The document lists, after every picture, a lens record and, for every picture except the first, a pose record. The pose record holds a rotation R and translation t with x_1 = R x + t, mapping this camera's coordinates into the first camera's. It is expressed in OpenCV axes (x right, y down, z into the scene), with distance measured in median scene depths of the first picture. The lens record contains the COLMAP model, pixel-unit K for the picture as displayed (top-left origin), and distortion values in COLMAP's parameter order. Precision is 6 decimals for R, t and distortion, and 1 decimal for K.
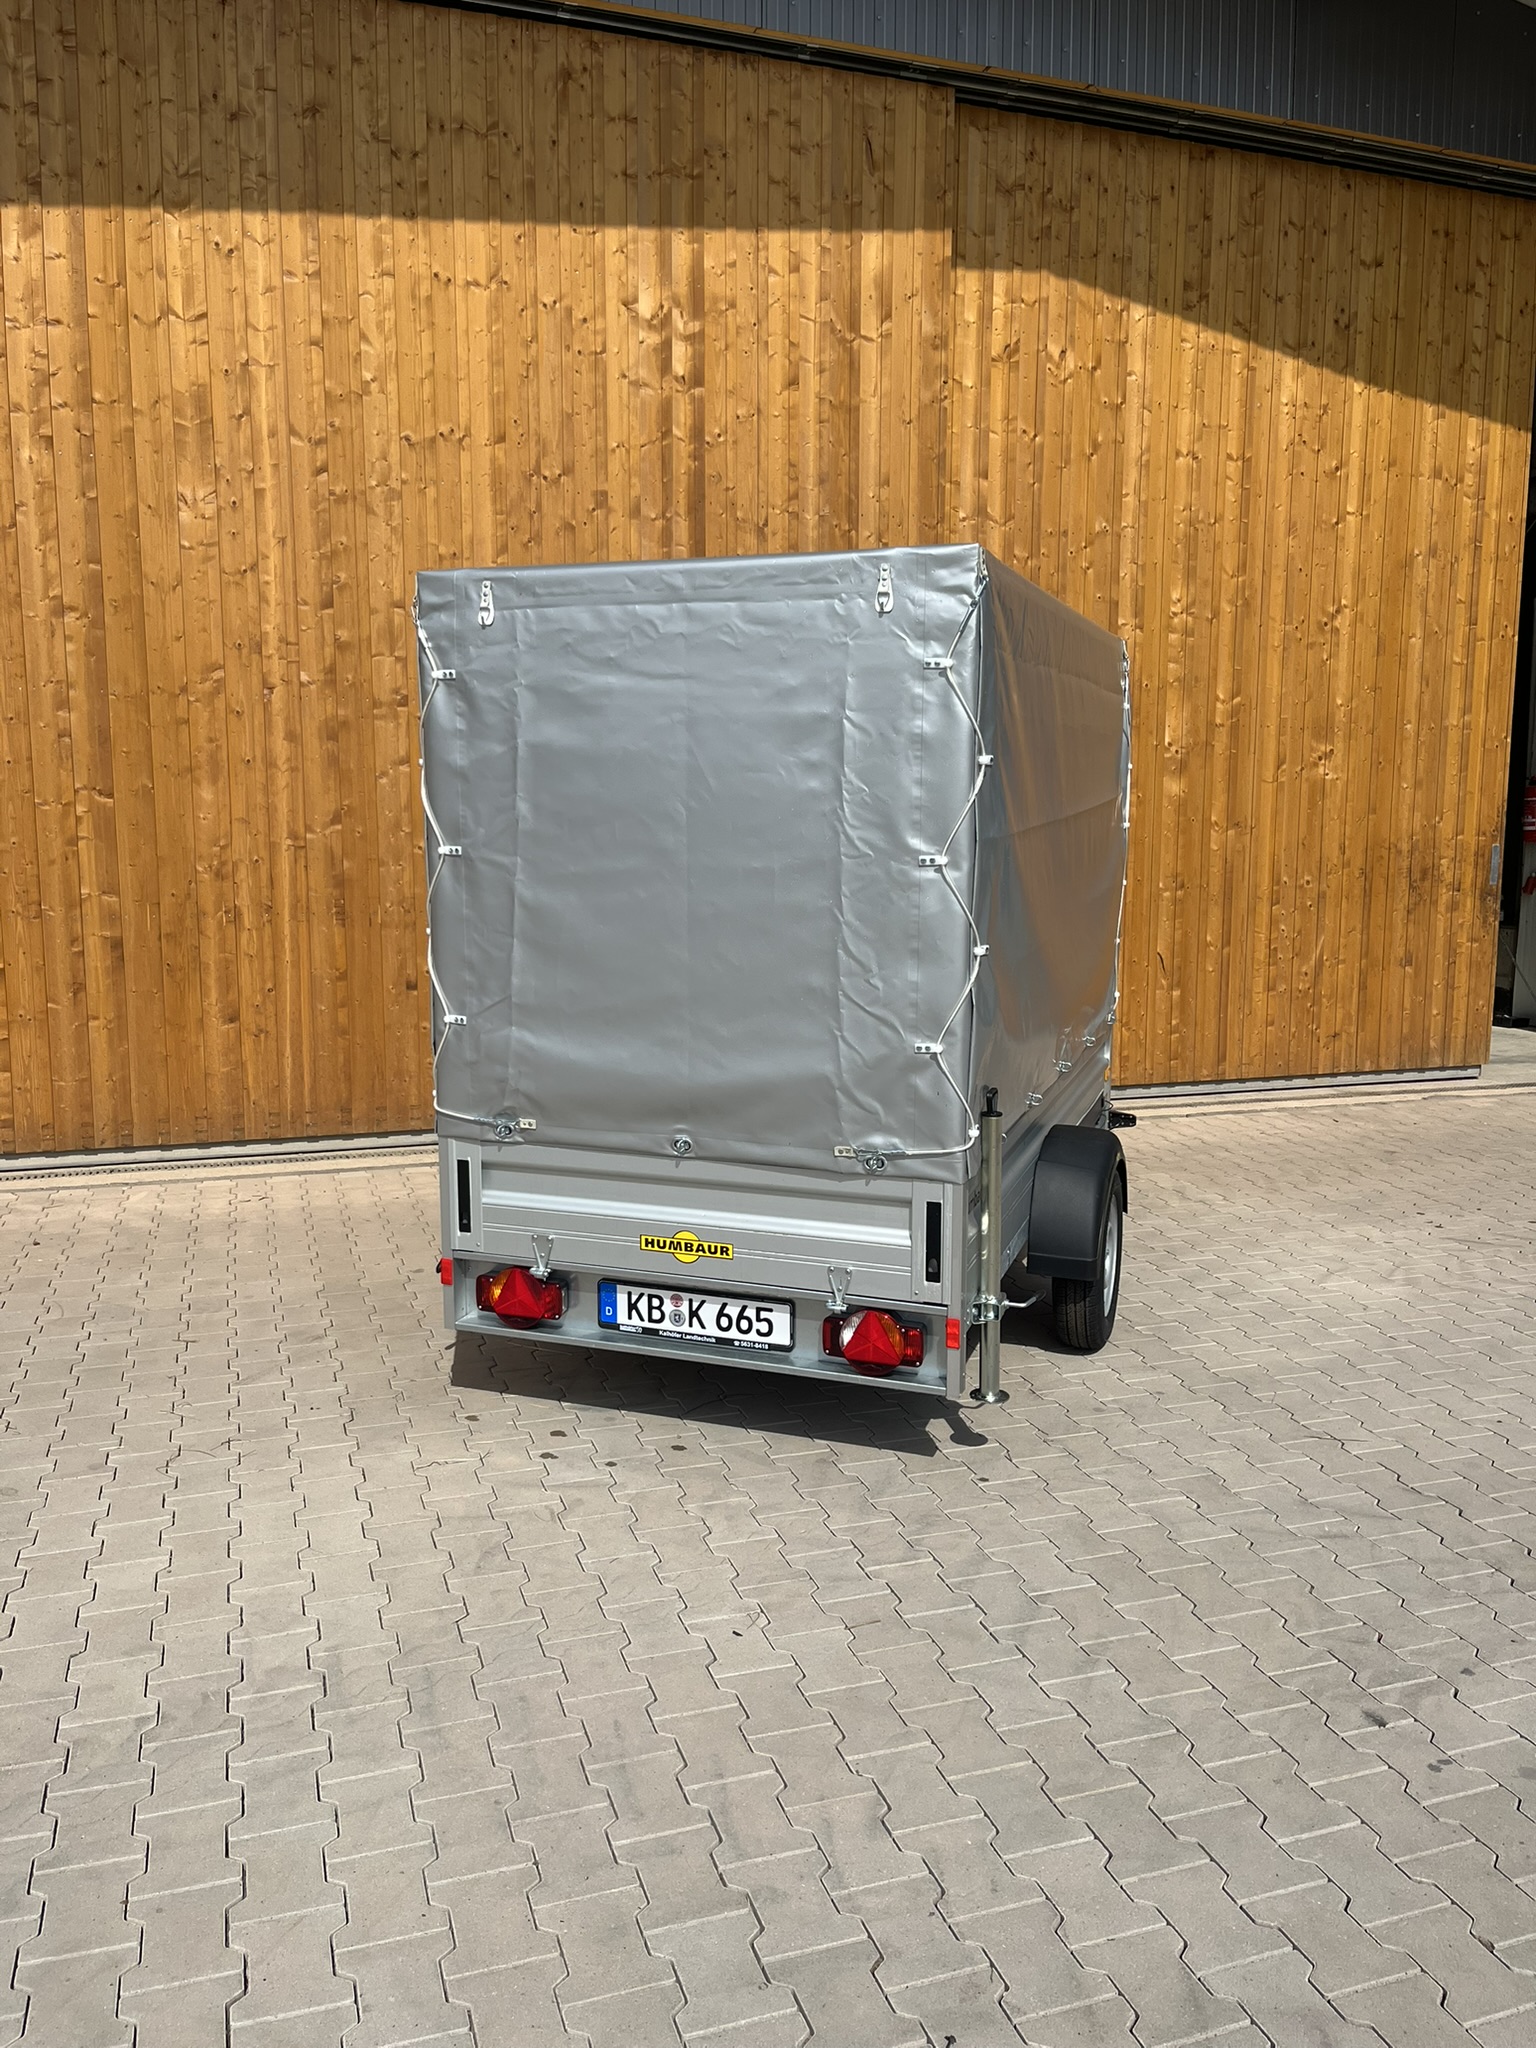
lens RADIAL K [[1554.2, 0, 759.7], [0, 1554.2, 1032.3], [0, 0, 1]] dist [0.061434, -0.086949]
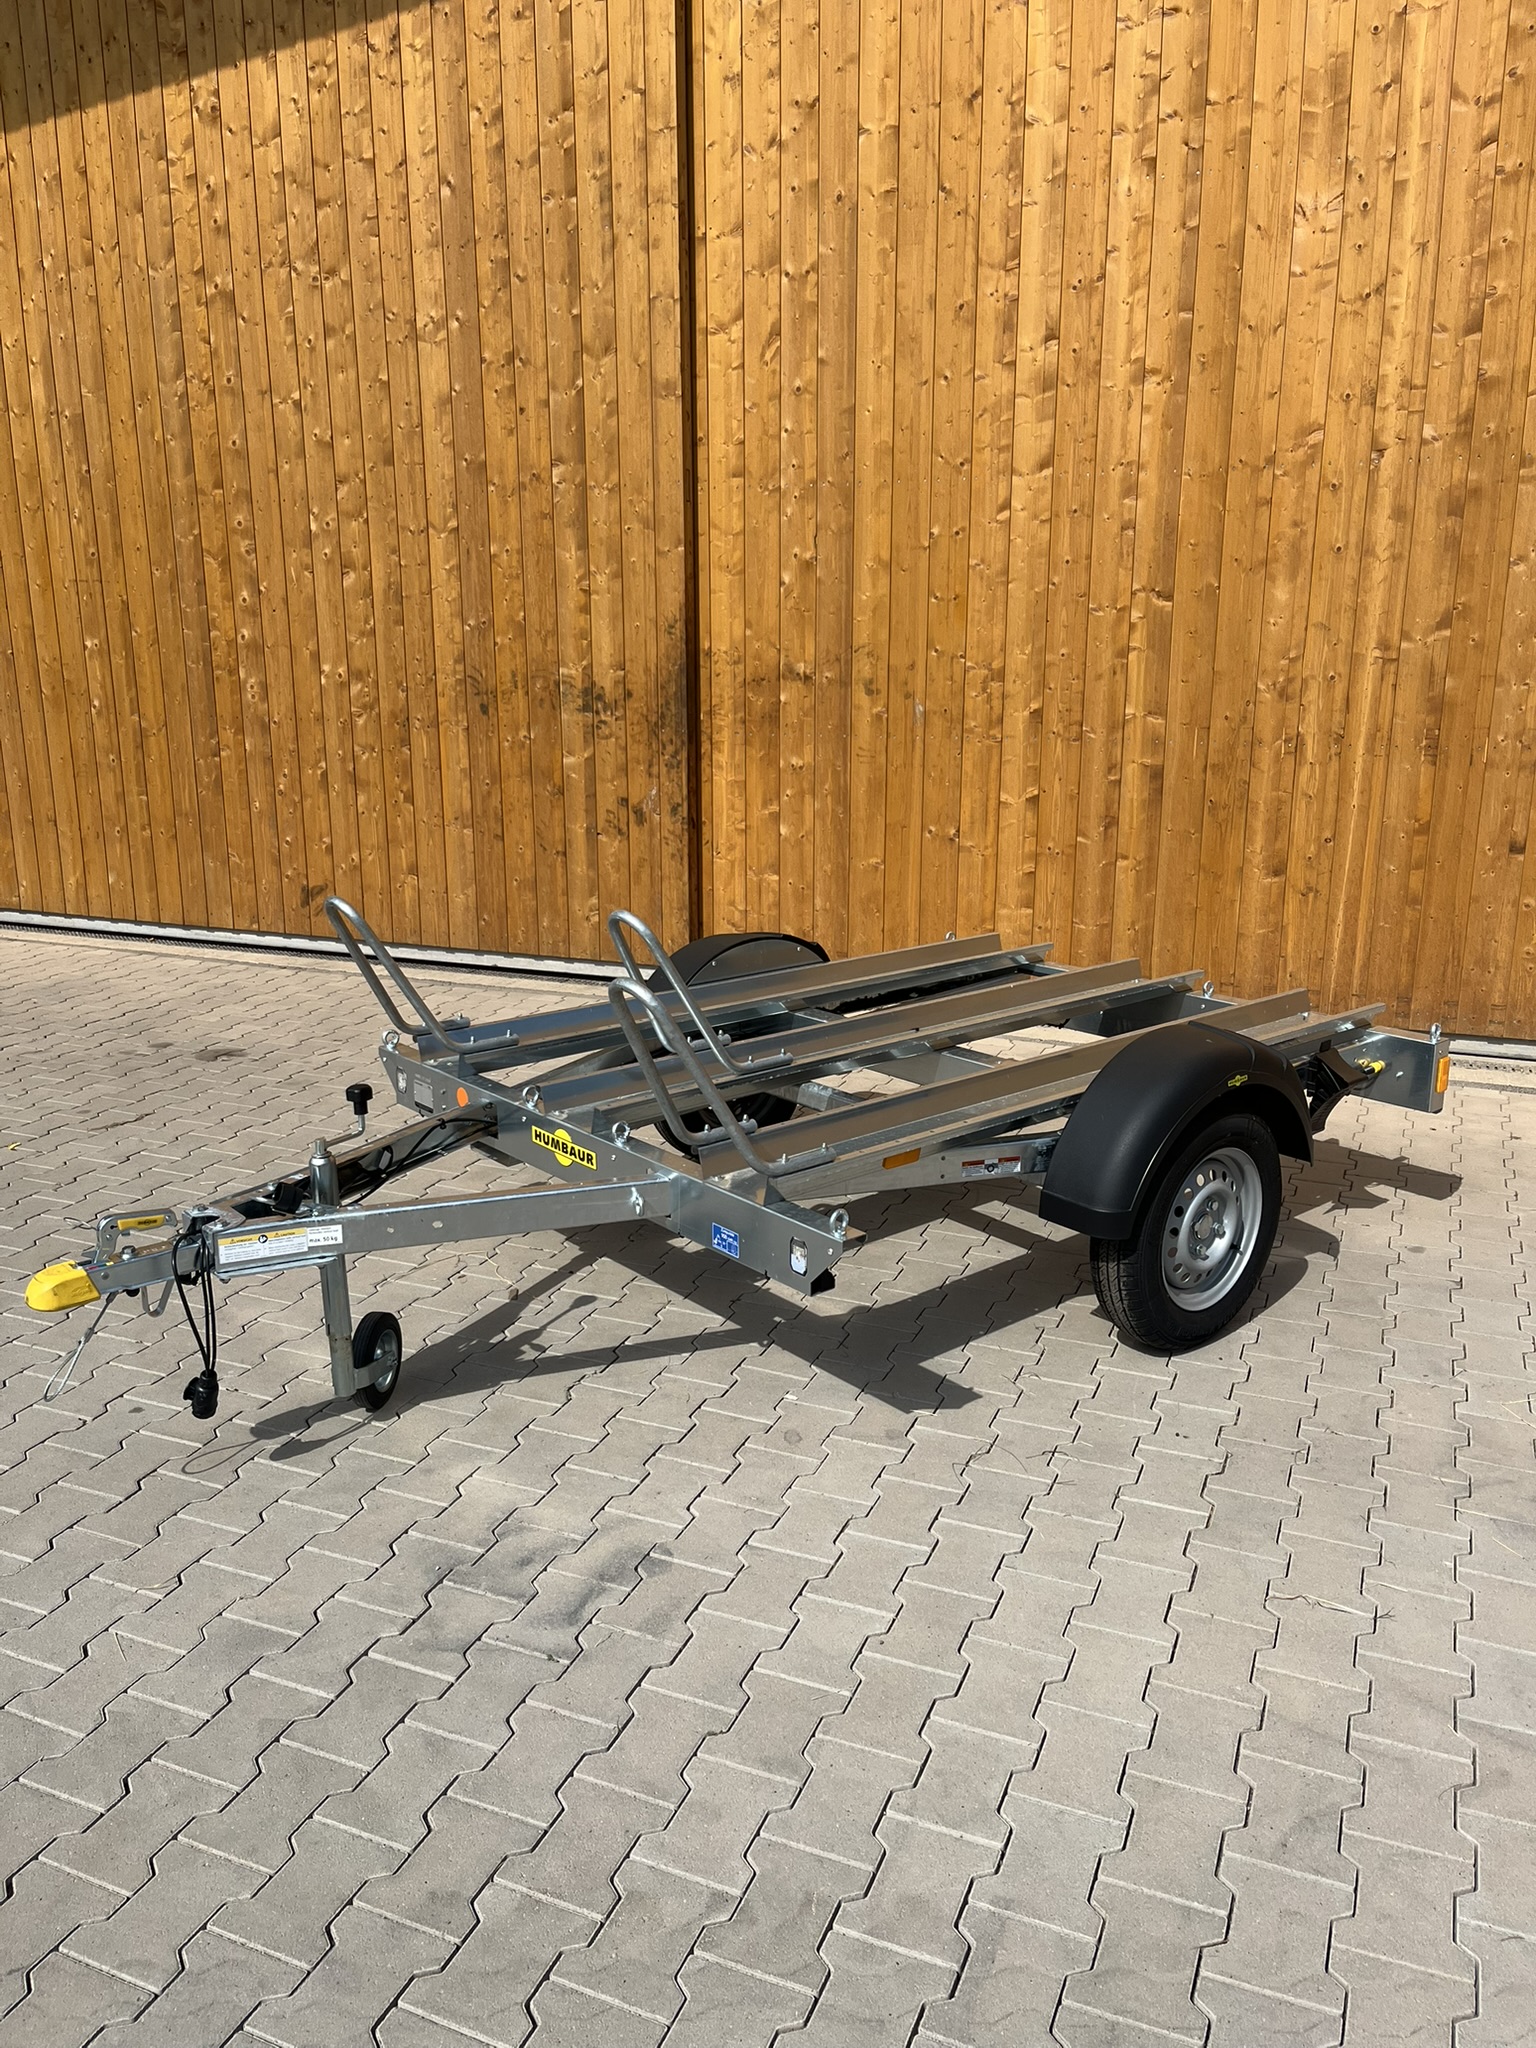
lens RADIAL K [[1554.2, 0, 762.8], [0, 1554.2, 1034.0], [0, 0, 1]] dist [0.061434, -0.086949]
pose [[0.747682, 0.159992, -0.644496, 0.007032], [-0.085412, 0.985651, 0.145594, -0.021107], [0.658541, -0.053810, 0.750618, 0.192853]]
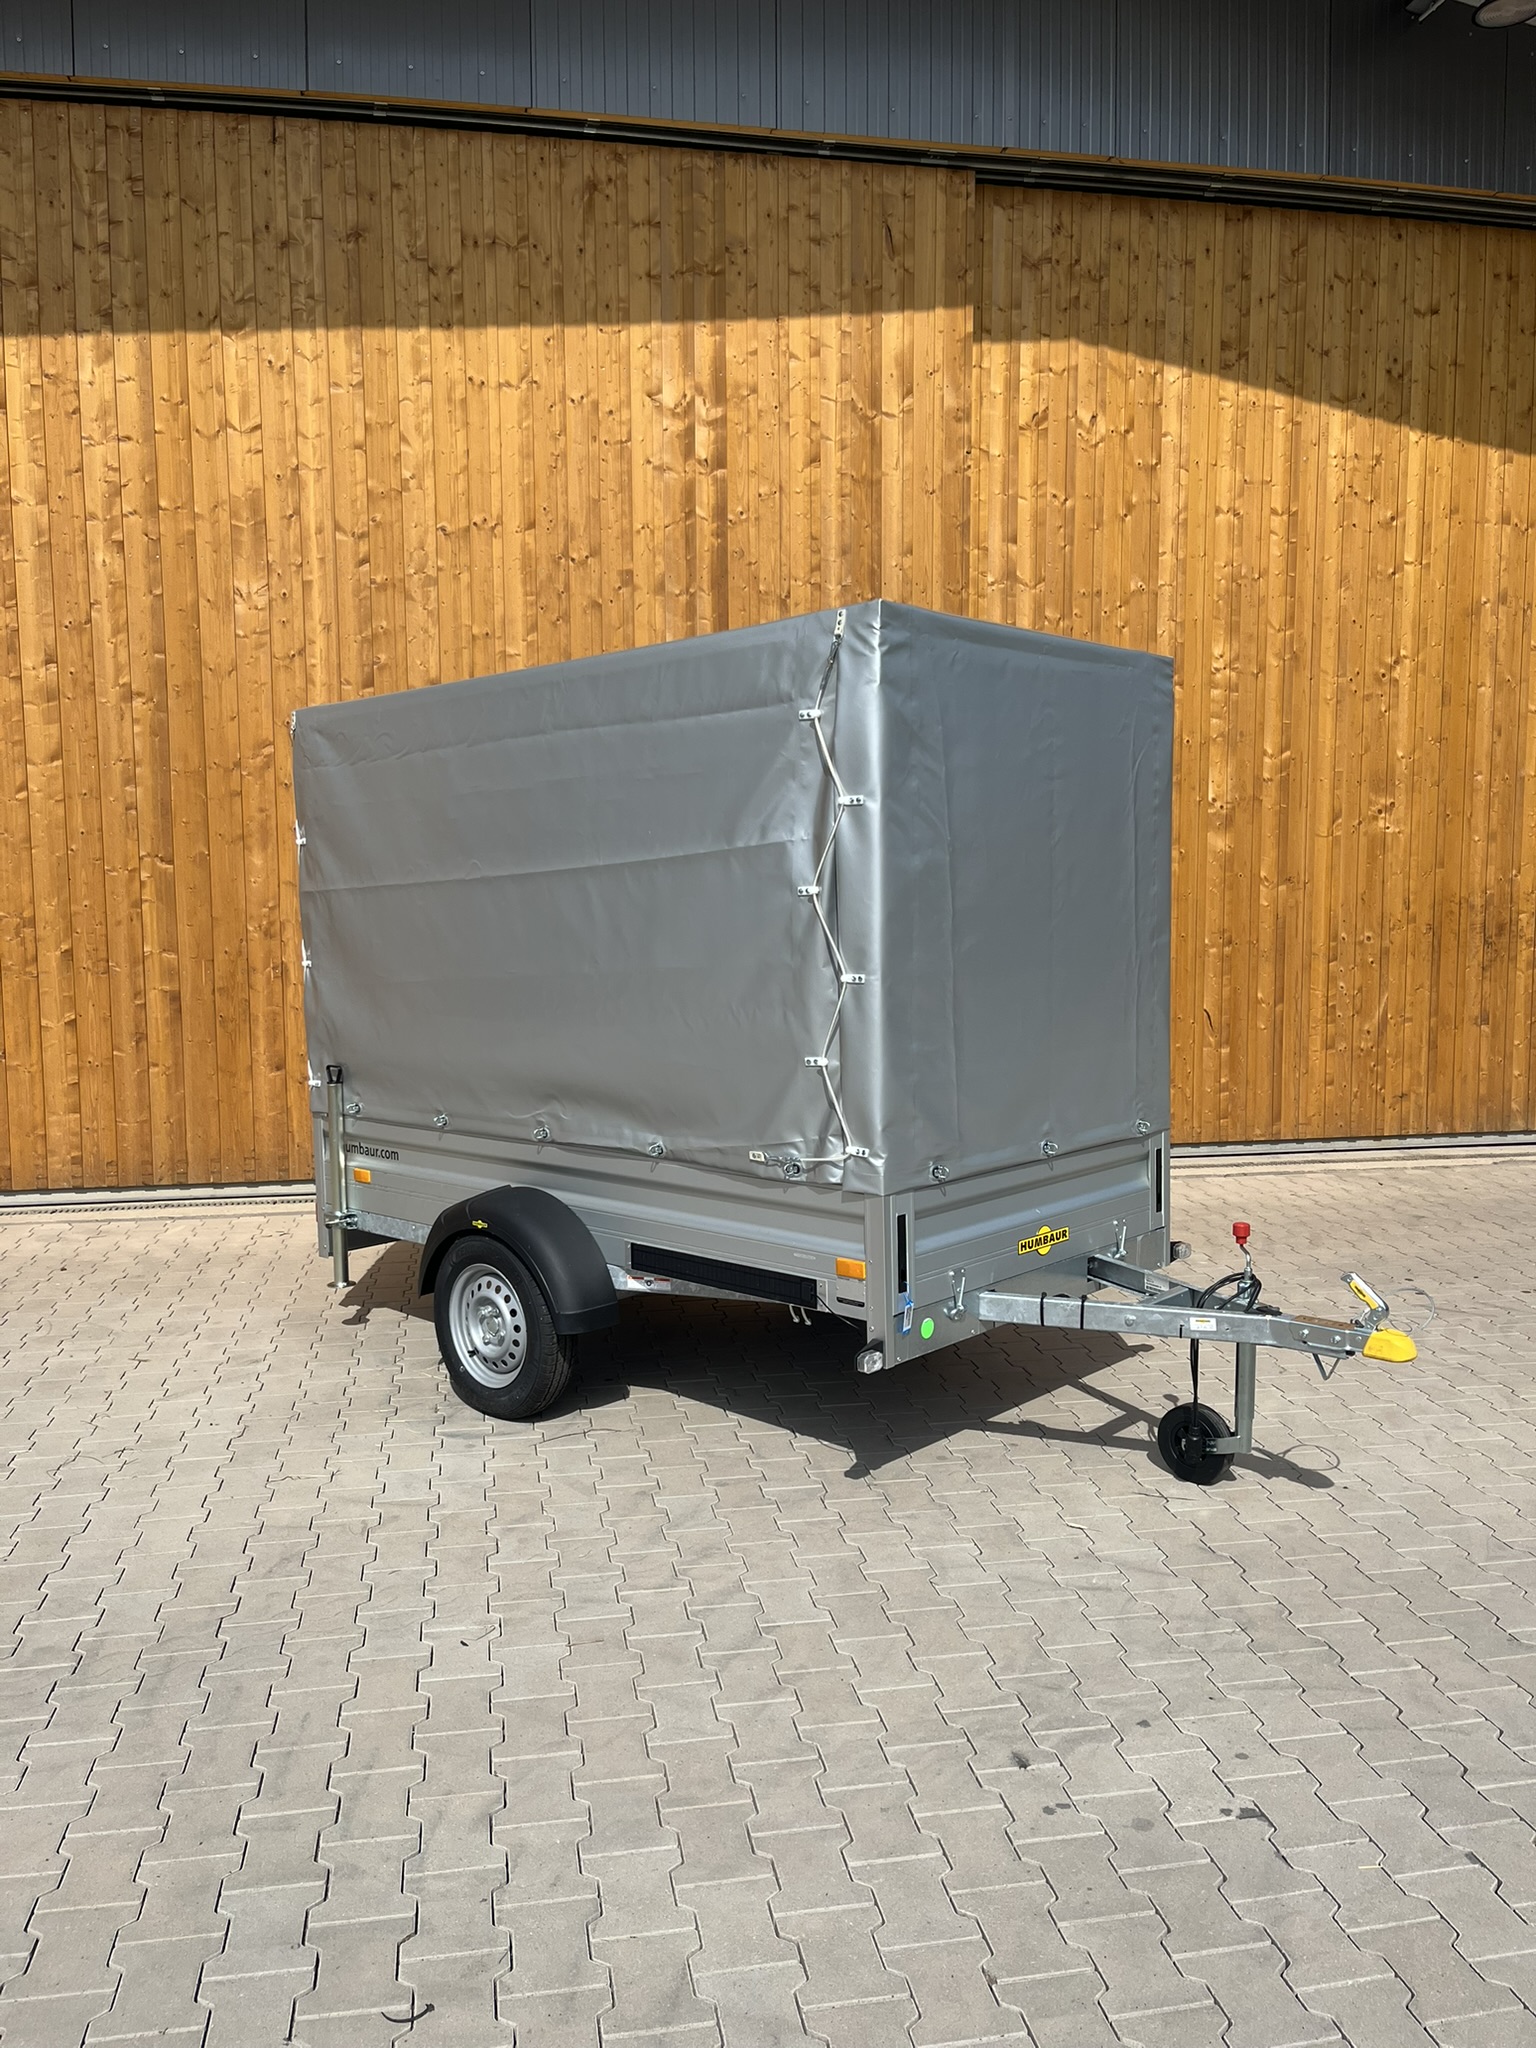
lens RADIAL K [[1554.2, 0, 757.5], [0, 1554.2, 1029.7], [0, 0, 1]] dist [0.061434, -0.086949]
pose [[0.989830, 0.006445, -0.142110, 0.142111], [-0.011588, 0.999306, -0.035397, 0.000128], [0.141783, 0.036684, 0.989218, -0.020075]]
